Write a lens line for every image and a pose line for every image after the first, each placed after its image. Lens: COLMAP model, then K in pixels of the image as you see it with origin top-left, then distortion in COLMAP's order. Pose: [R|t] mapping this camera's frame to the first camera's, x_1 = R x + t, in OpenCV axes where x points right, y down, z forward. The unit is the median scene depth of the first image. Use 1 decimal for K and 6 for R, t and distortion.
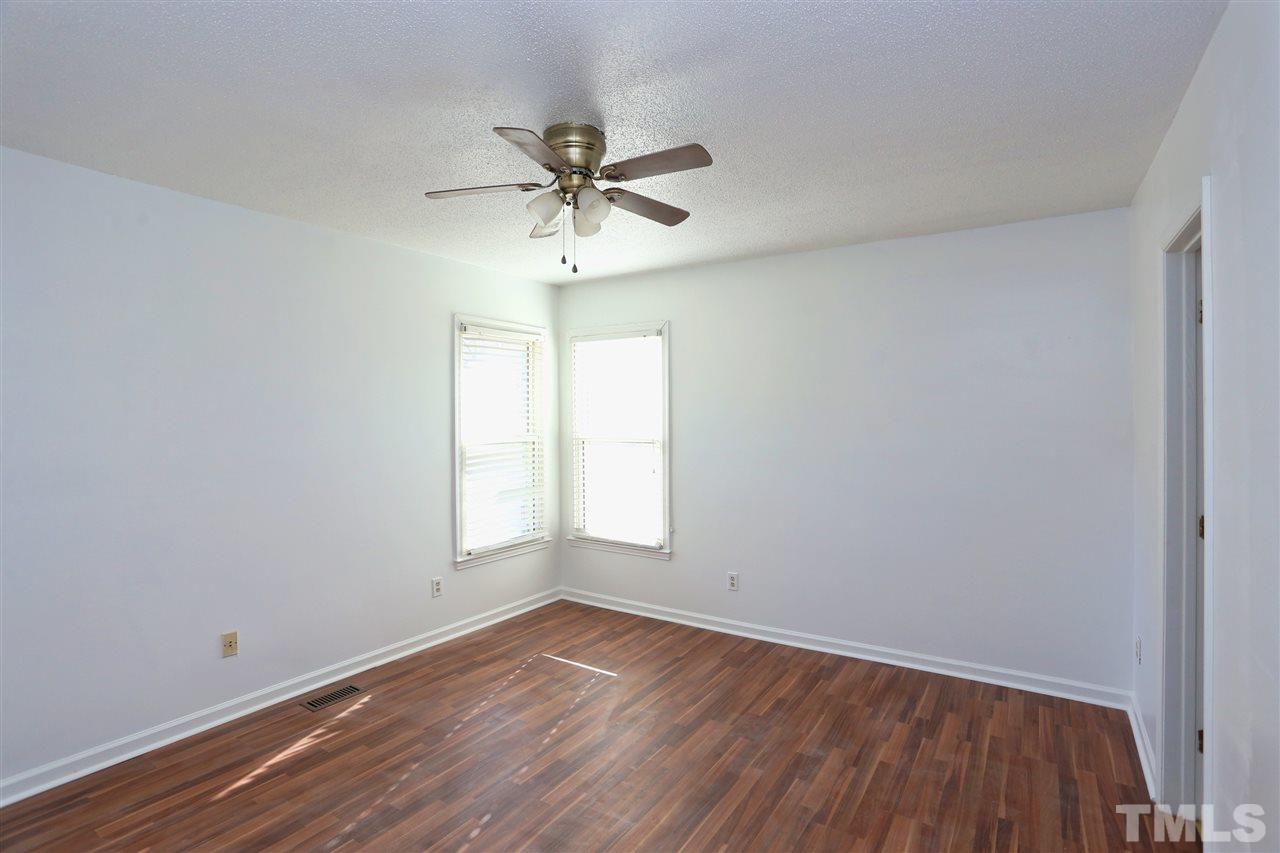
lens RADIAL K [[629.4, 0, 641.8], [0, 629.4, 414.3], [0, 0, 1]] dist [-0.039202, 0.012507]
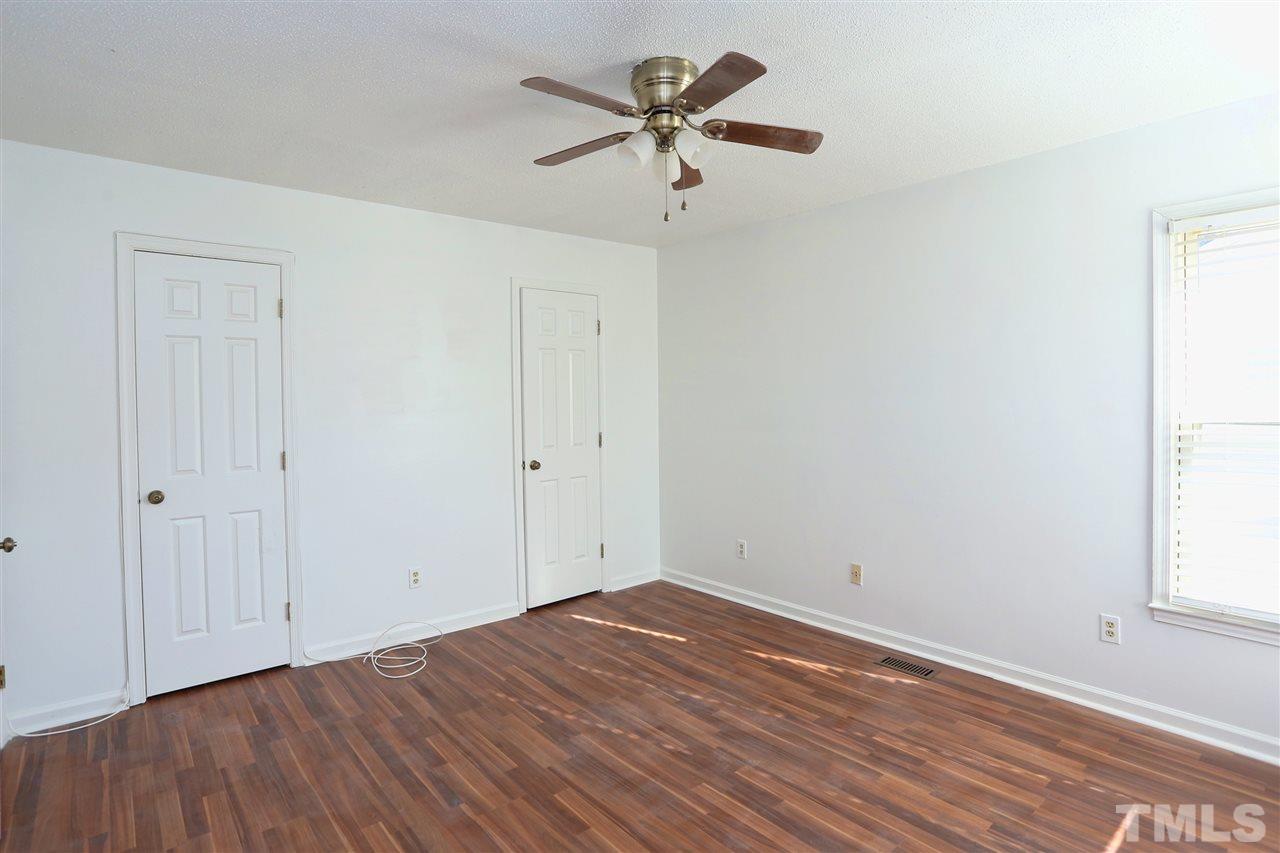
lens RADIAL K [[629.4, 0, 637.4], [0, 629.4, 415.4], [0, 0, 1]] dist [-0.039202, 0.012507]
pose [[-0.294618, 0.024455, -0.955302, 0.451905], [0.016758, 0.999651, 0.020422, 0.023333], [0.955468, -0.009992, -0.294925, 0.709652]]
